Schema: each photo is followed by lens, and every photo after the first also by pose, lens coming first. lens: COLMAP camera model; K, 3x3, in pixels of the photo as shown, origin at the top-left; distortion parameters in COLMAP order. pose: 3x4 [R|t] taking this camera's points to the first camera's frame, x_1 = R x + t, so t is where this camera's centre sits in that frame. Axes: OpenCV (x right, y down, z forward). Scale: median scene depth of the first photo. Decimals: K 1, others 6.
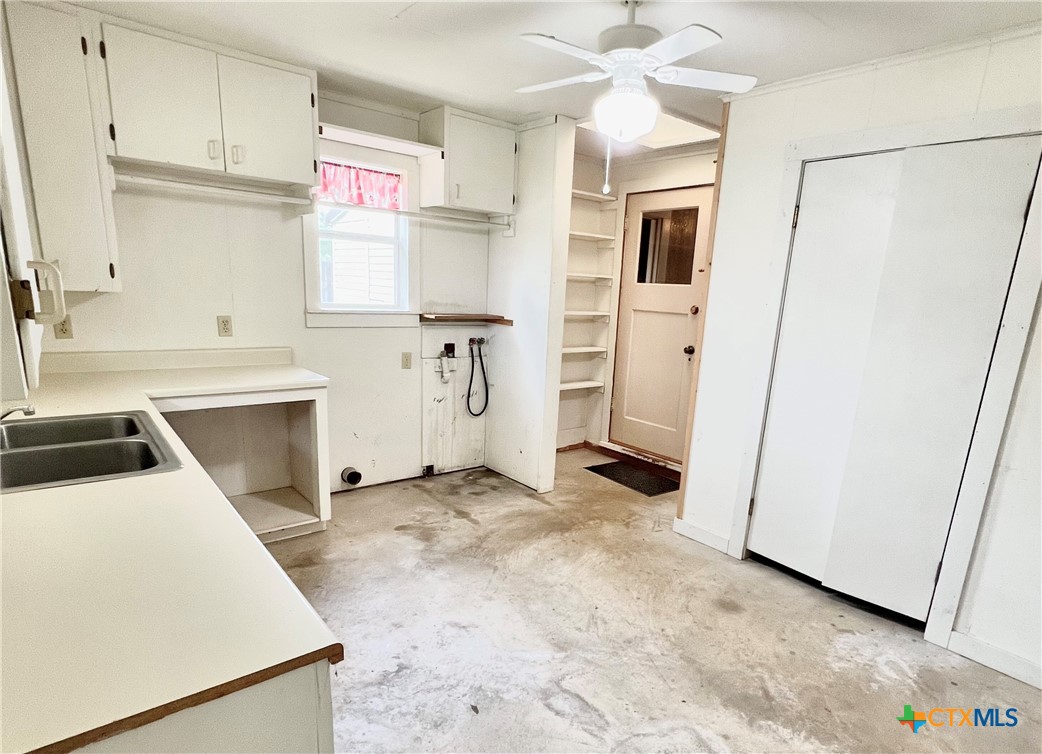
lens RADIAL K [[571.3, 0, 521.3], [0, 571.3, 427.6], [0, 0, 1]] dist [0.000075, 0.000823]
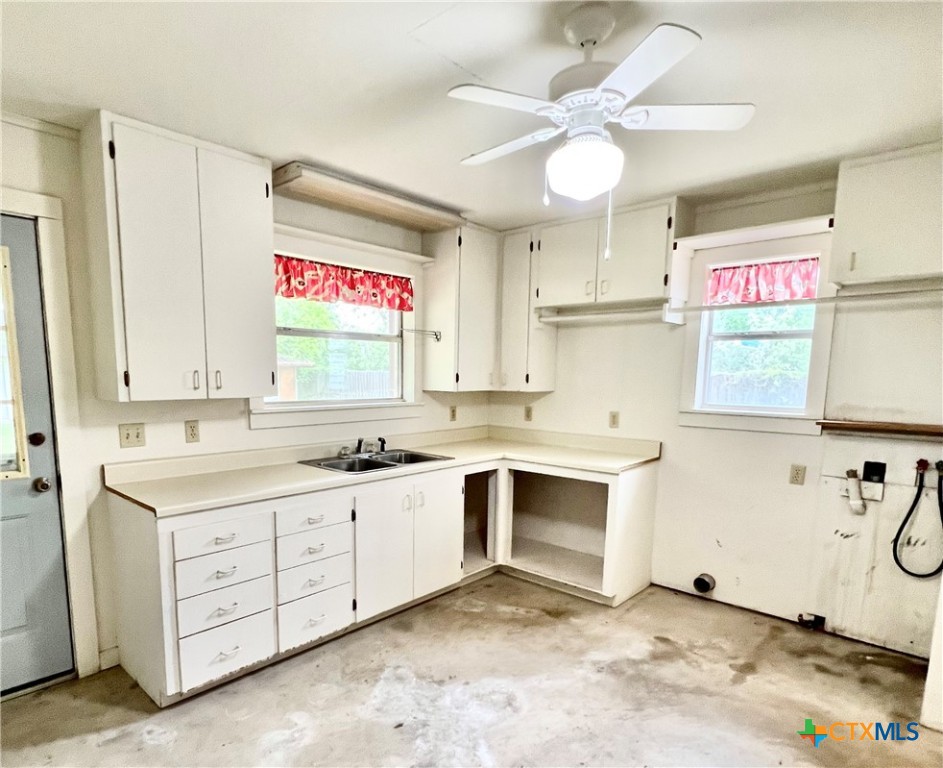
lens RADIAL K [[555.6, 0, 471.0], [0, 555.6, 456.6], [0, 0, 1]] dist [0.002756, 0.000805]
pose [[0.167978, 0.097726, -0.980935, 0.555573], [-0.242705, 0.968544, 0.054930, -0.080047], [0.955446, 0.228850, 0.186412, 0.437584]]
